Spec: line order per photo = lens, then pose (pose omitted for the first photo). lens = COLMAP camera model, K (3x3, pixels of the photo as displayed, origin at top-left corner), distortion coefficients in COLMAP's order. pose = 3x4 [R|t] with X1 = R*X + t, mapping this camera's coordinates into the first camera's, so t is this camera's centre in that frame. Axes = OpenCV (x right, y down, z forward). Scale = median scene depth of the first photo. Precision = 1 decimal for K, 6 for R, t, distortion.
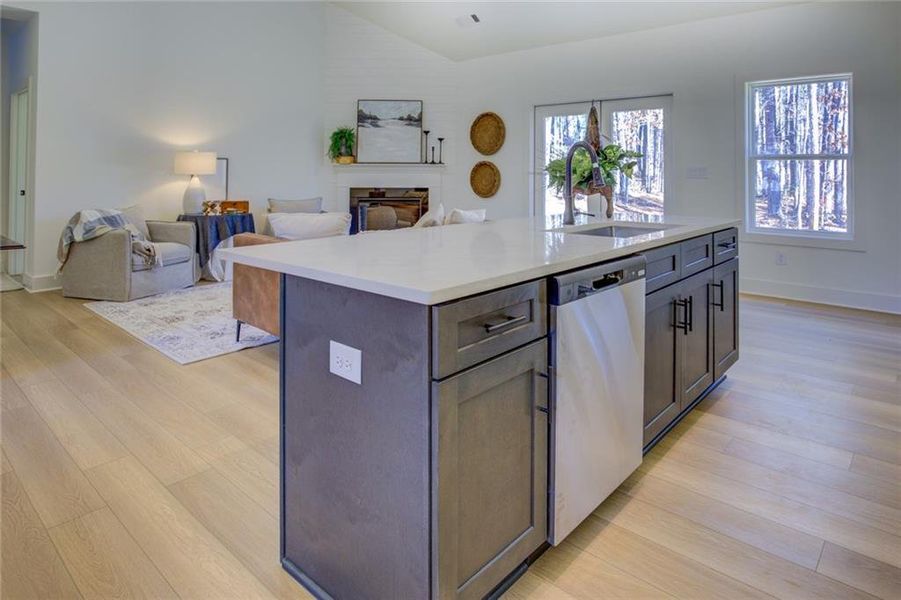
lens RADIAL K [[544.9, 0, 459.4], [0, 544.9, 159.7], [0, 0, 1]] dist [-0.017256, 0.001207]
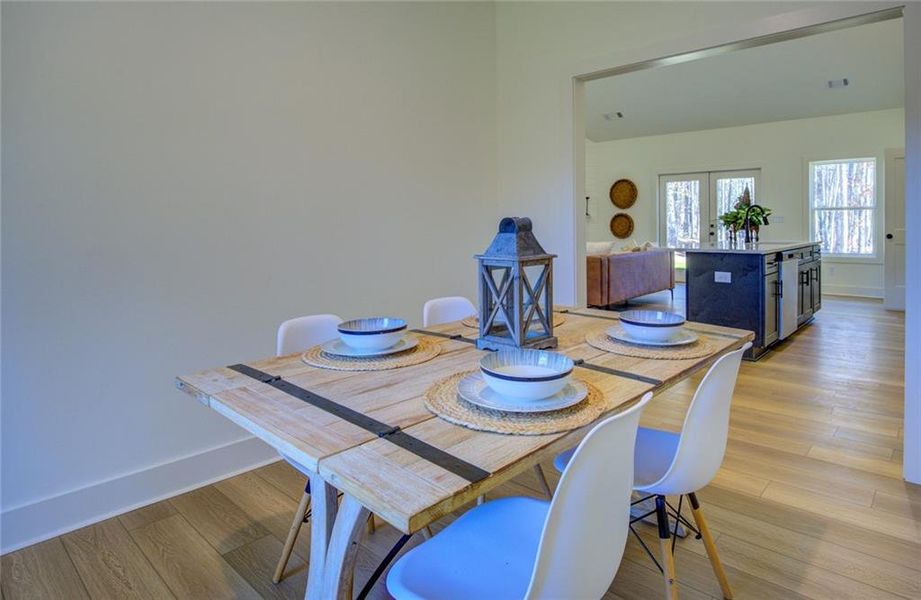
lens RADIAL K [[532.2, 0, 485.3], [0, 532.2, 228.0], [0, 0, 1]] dist [-0.041843, 0.000941]
pose [[0.999893, -0.009783, -0.010868, -0.347456], [0.010125, 0.999440, 0.031900, -0.007111], [0.010549, -0.032006, 0.999432, -0.467845]]
